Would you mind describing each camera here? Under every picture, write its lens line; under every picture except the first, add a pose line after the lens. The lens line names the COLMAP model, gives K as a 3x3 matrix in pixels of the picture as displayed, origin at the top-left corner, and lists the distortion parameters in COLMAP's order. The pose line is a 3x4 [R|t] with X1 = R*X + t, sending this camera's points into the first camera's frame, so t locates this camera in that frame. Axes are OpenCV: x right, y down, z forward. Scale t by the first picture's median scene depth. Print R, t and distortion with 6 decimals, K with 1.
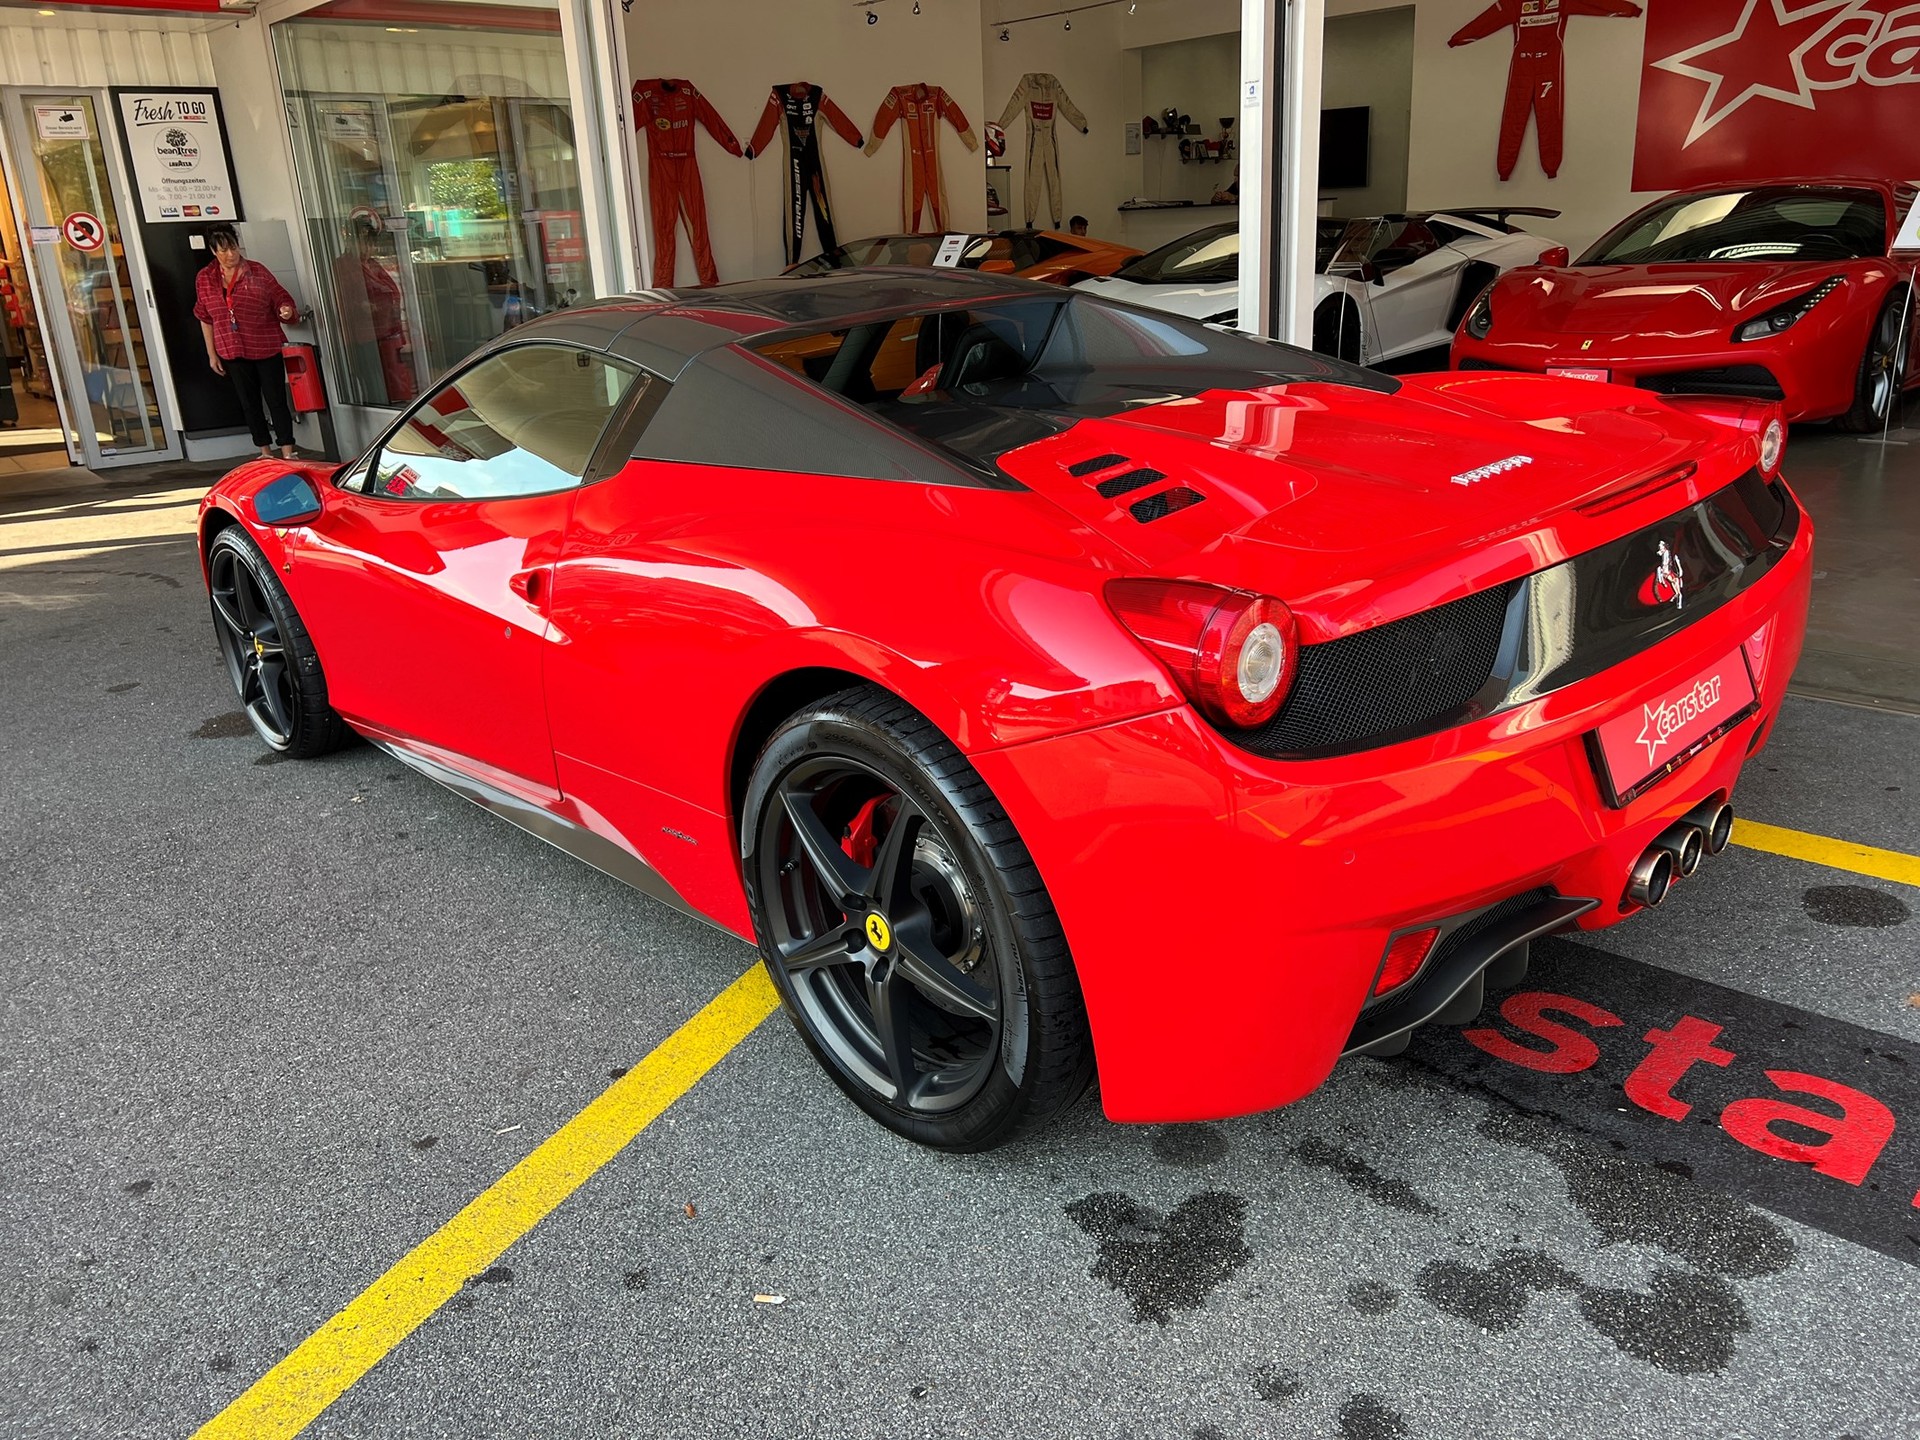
lens RADIAL K [[1450.4, 0, 950.4], [0, 1450.4, 703.2], [0, 0, 1]] dist [0.029589, -0.038296]
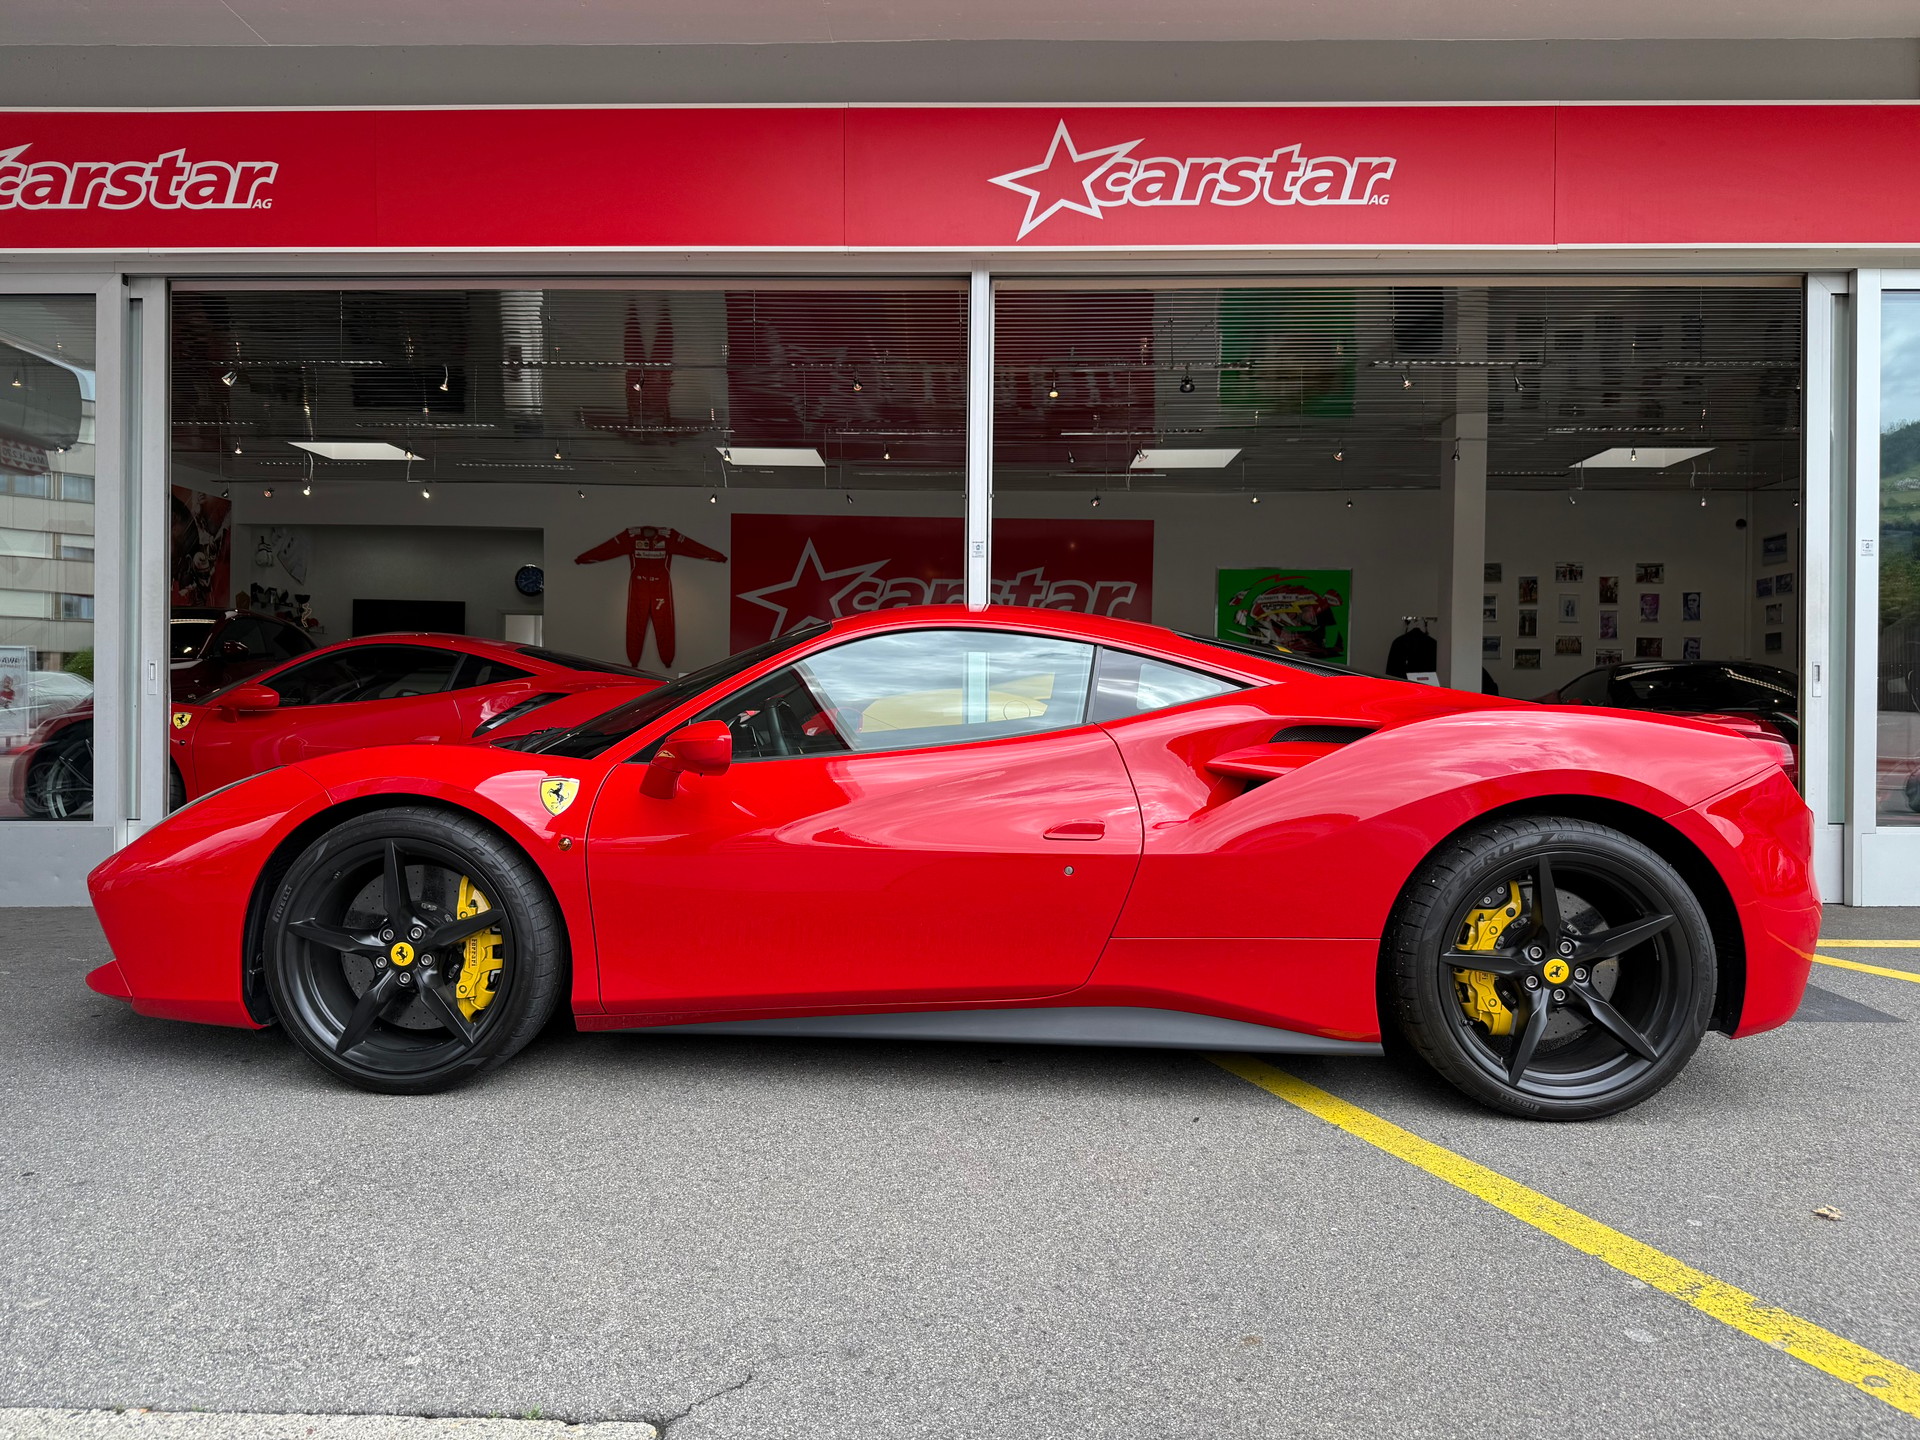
lens RADIAL K [[1354.6, 0, 962.9], [0, 1354.6, 729.5], [0, 0, 1]] dist [0.009047, -0.014715]
pose [[0.699093, 0.050796, 0.713224, -0.330557], [0.181194, 0.952331, -0.245429, 0.041168], [-0.691692, 0.300809, 0.656564, 0.063677]]
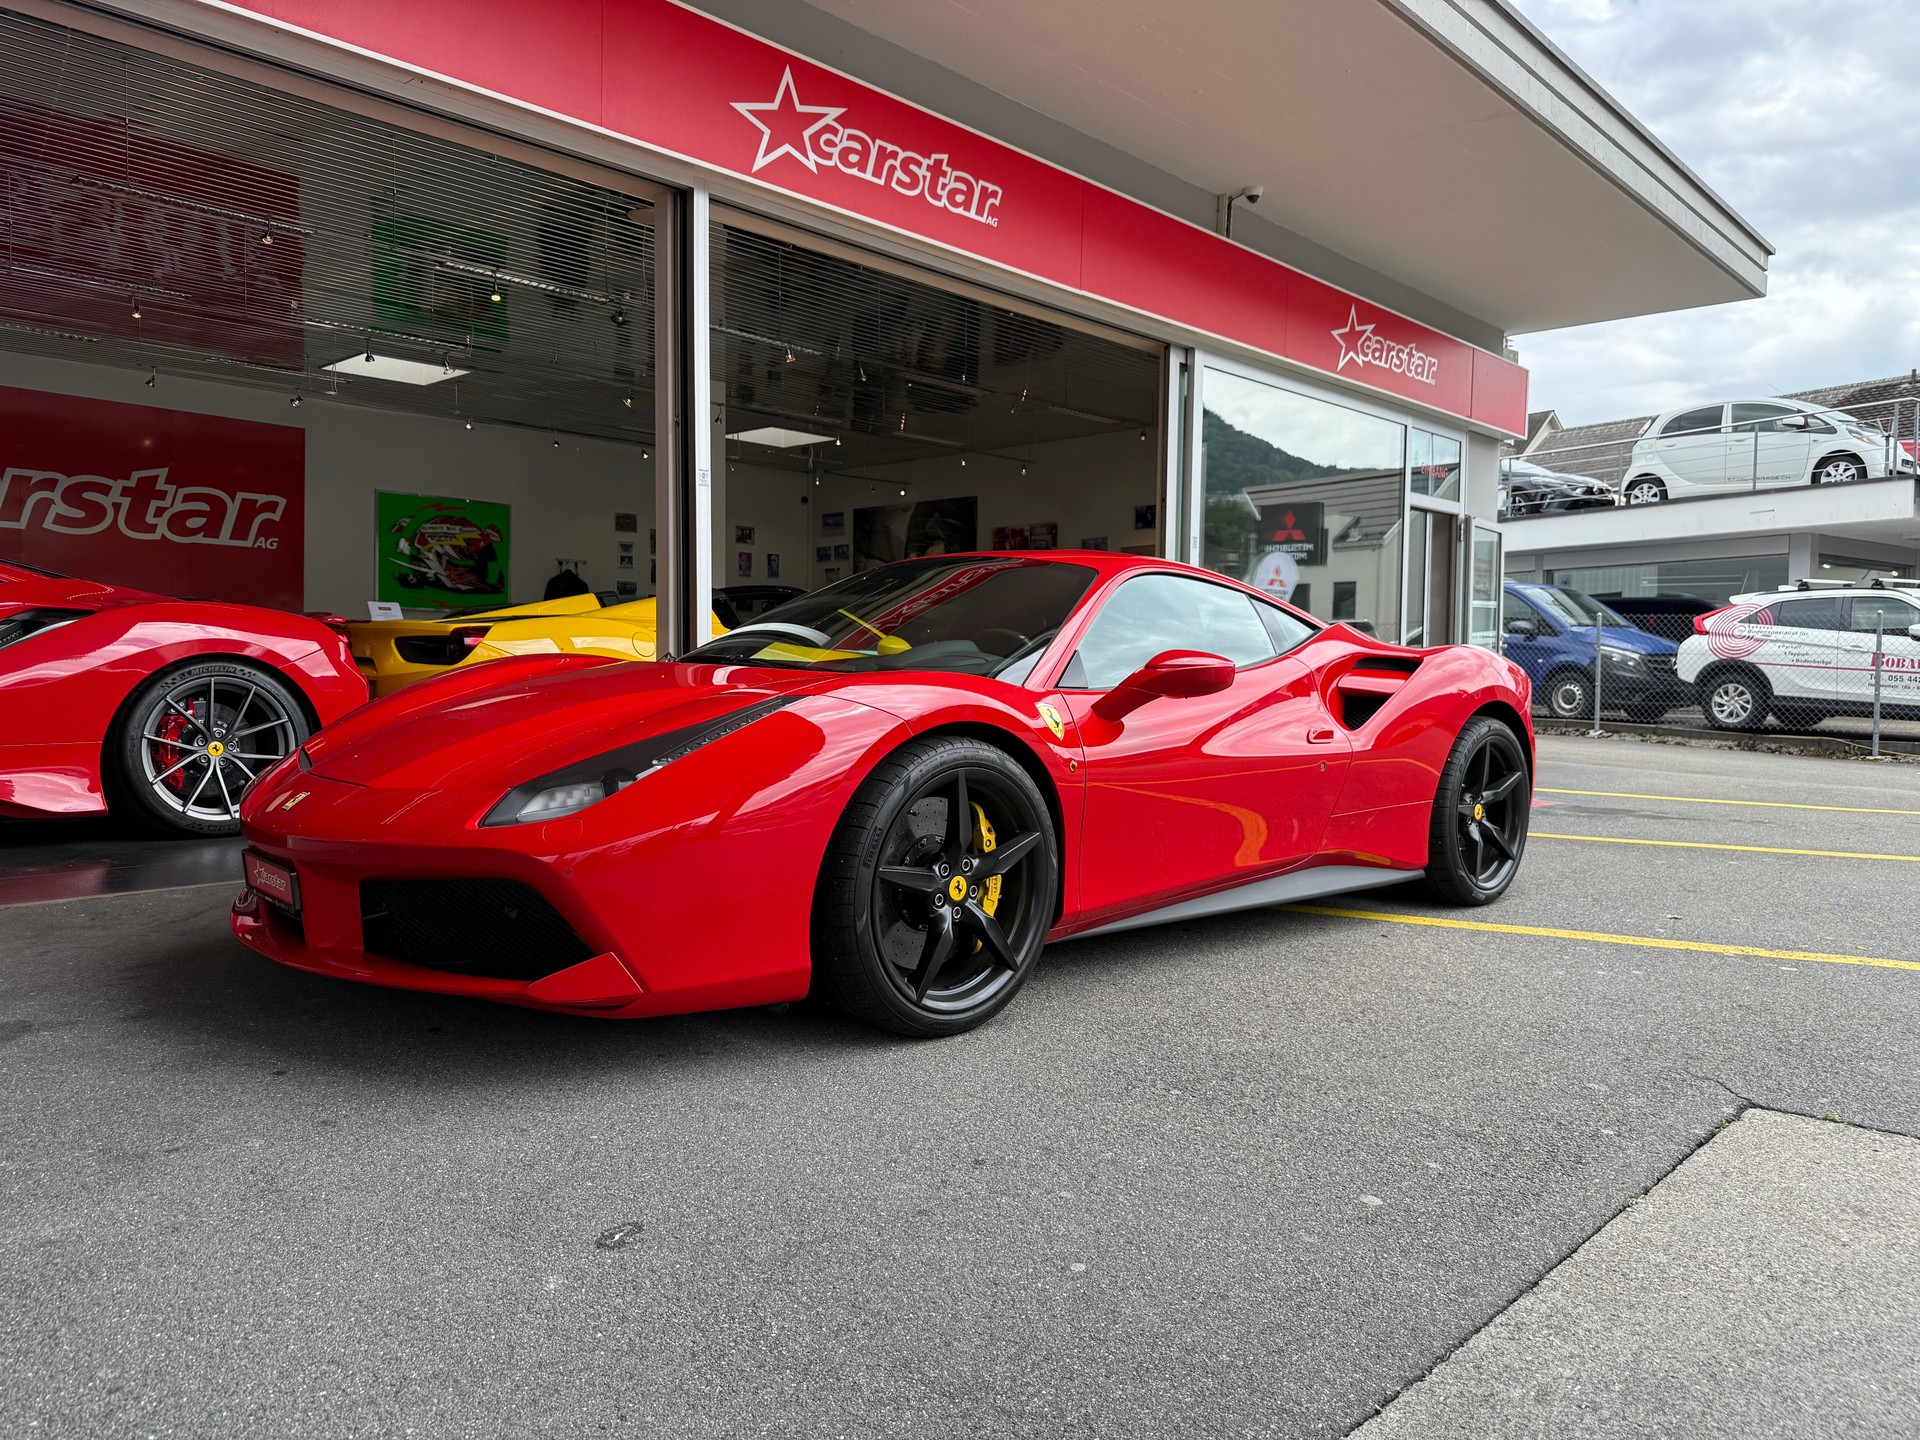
lens RADIAL K [[1354.6, 0, 938.1], [0, 1354.6, 737.4], [0, 0, 1]] dist [0.009047, -0.014715]
pose [[-0.043991, 0.002328, 0.999029, -0.492986], [0.298079, 0.954479, 0.010902, -0.045847], [-0.953527, 0.298269, -0.042682, 0.380990]]
